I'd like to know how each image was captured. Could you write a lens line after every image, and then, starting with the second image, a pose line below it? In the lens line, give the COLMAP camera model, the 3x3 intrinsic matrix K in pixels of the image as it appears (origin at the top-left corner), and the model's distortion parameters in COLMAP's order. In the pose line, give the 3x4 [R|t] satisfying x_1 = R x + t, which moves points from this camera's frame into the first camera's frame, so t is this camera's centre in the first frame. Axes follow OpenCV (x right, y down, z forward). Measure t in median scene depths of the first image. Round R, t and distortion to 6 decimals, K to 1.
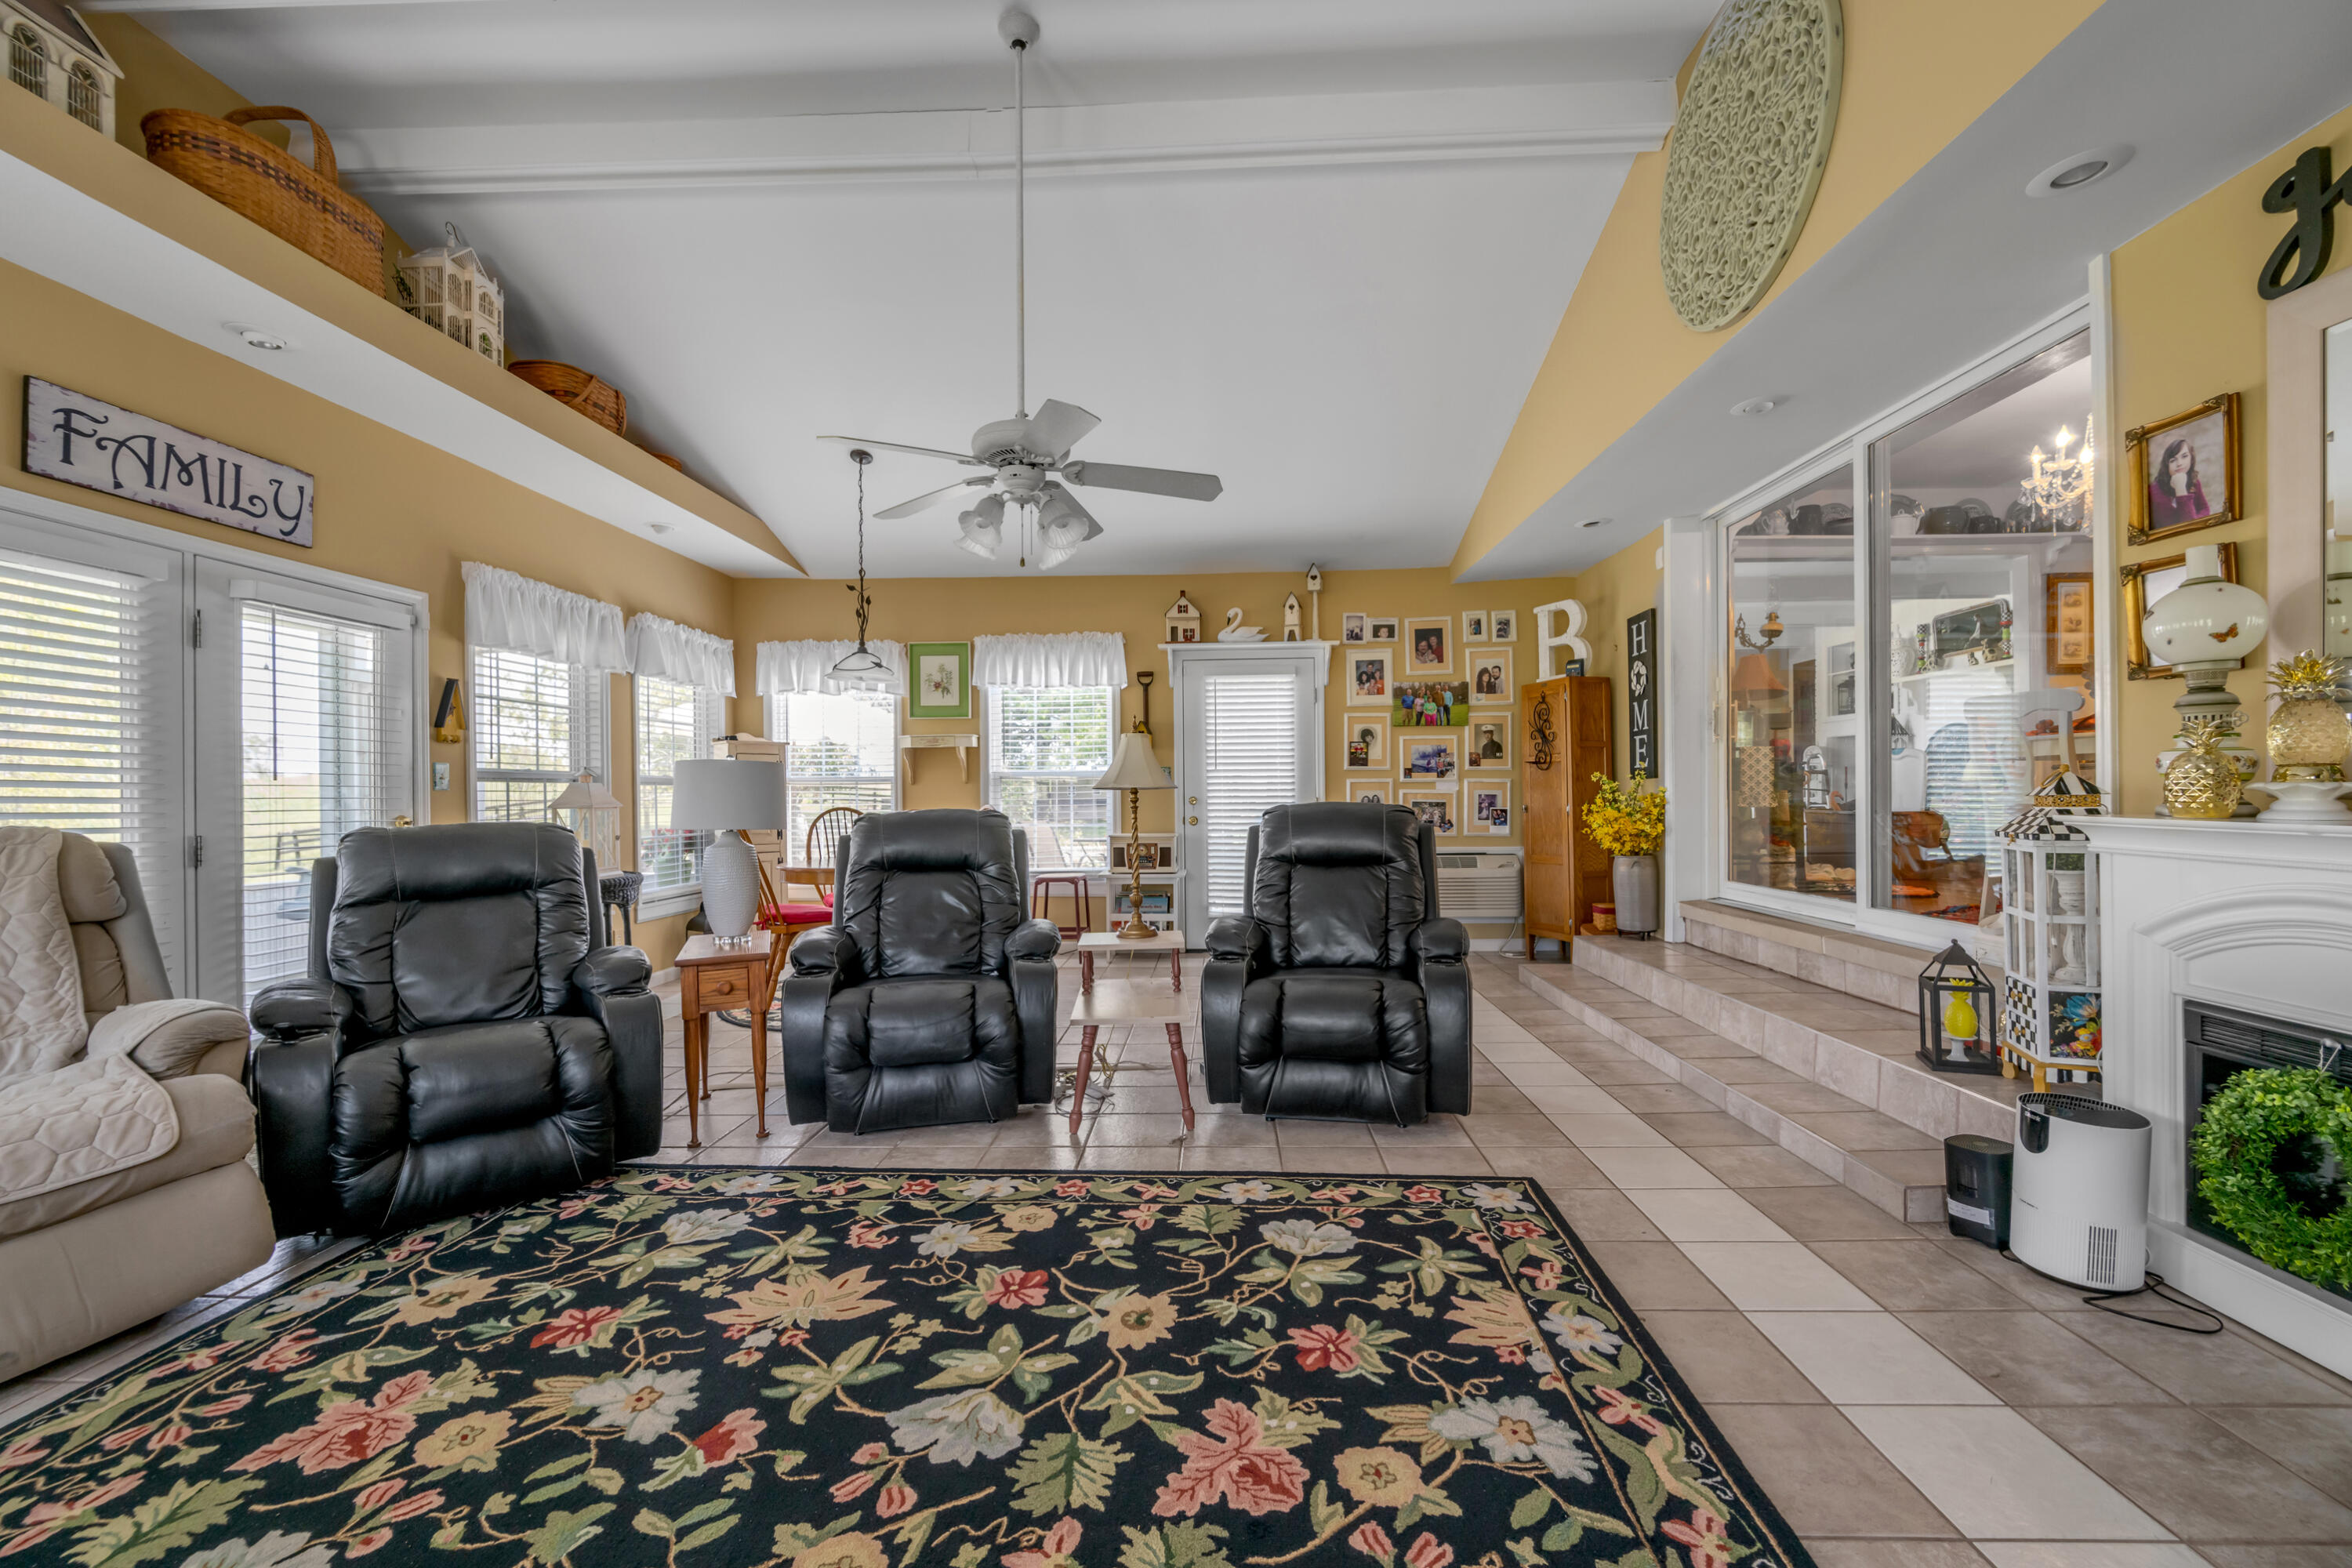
lens RADIAL K [[989.2, 0, 1178.1], [0, 989.2, 797.4], [0, 0, 1]] dist [-0.002823, 0.000056]
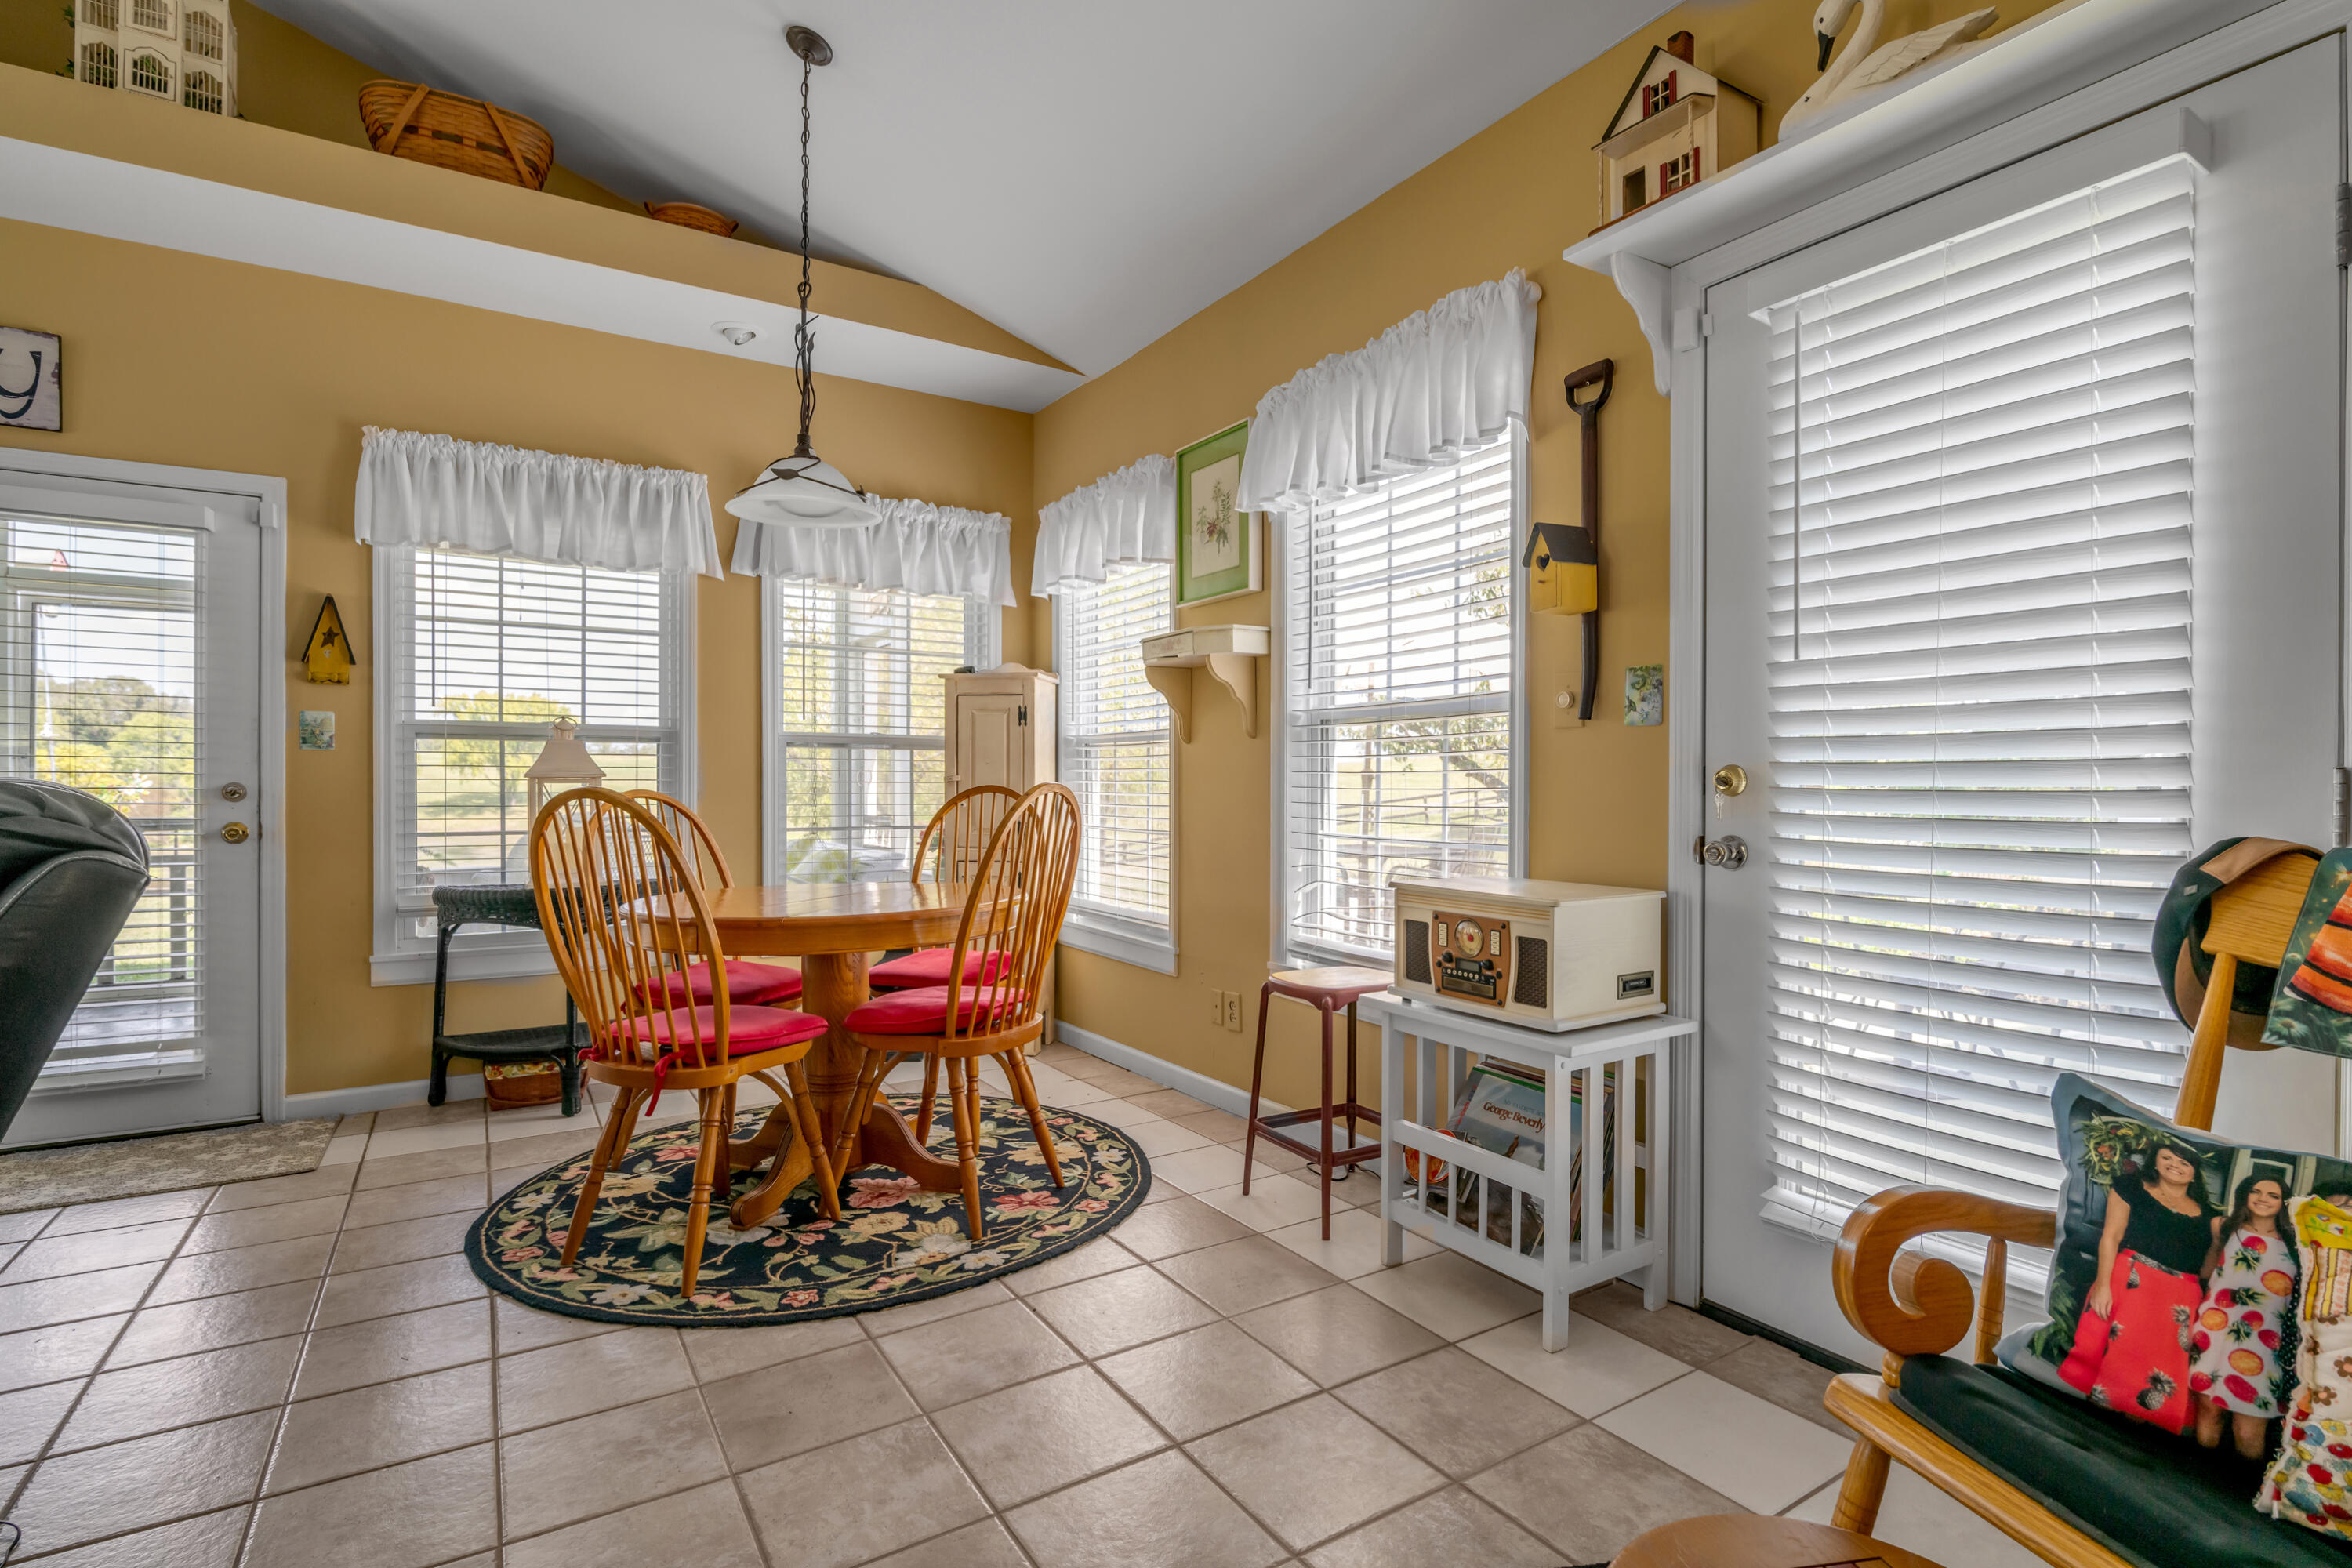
lens RADIAL K [[1126.3, 0, 1177.6], [0, 1126.3, 789.0], [0, 0, 1]] dist [-0.005383, 0.000410]
pose [[0.560073, 0.014867, -0.828310, 0.498990], [-0.012283, 0.999878, 0.009641, 0.011119], [0.828352, 0.004775, 0.560187, 1.820971]]
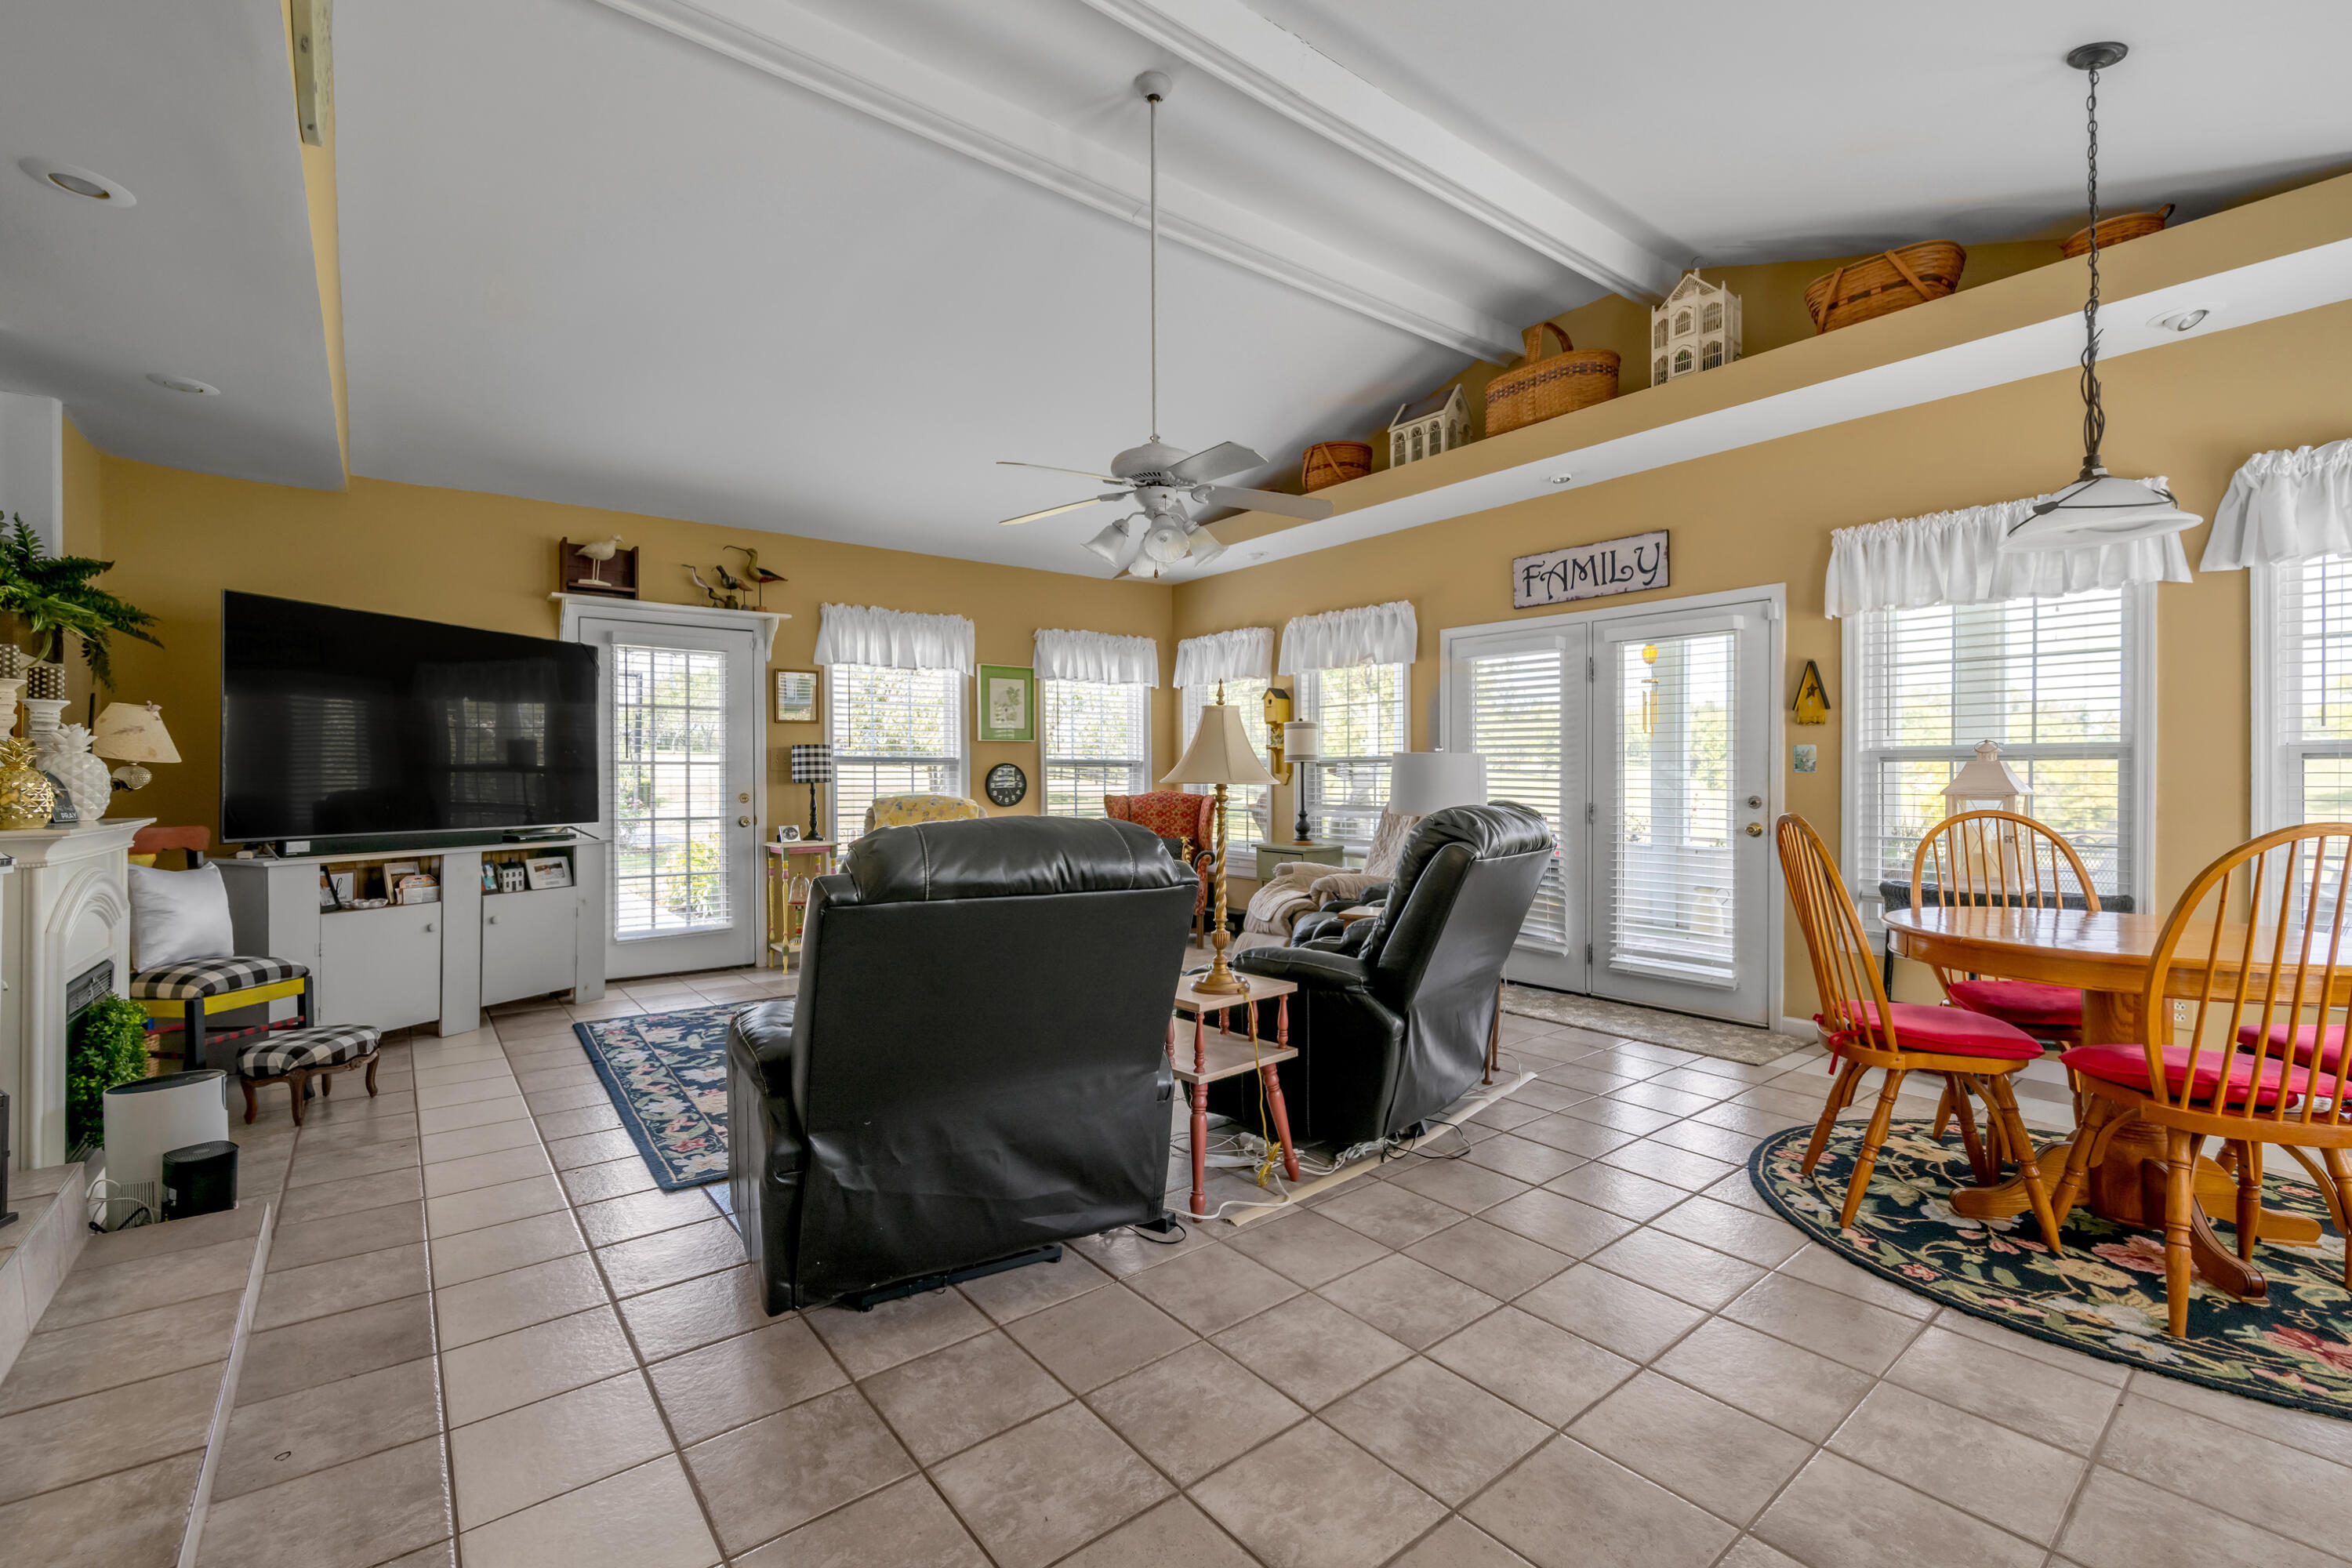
lens RADIAL K [[989.2, 0, 1178.4], [0, 989.2, 775.4], [0, 0, 1]] dist [-0.002823, 0.000056]
pose [[-0.760009, 0.012708, -0.649789, 0.674303], [0.008288, 0.999917, 0.009862, -0.032802], [0.649860, 0.002110, -0.760051, 2.315393]]
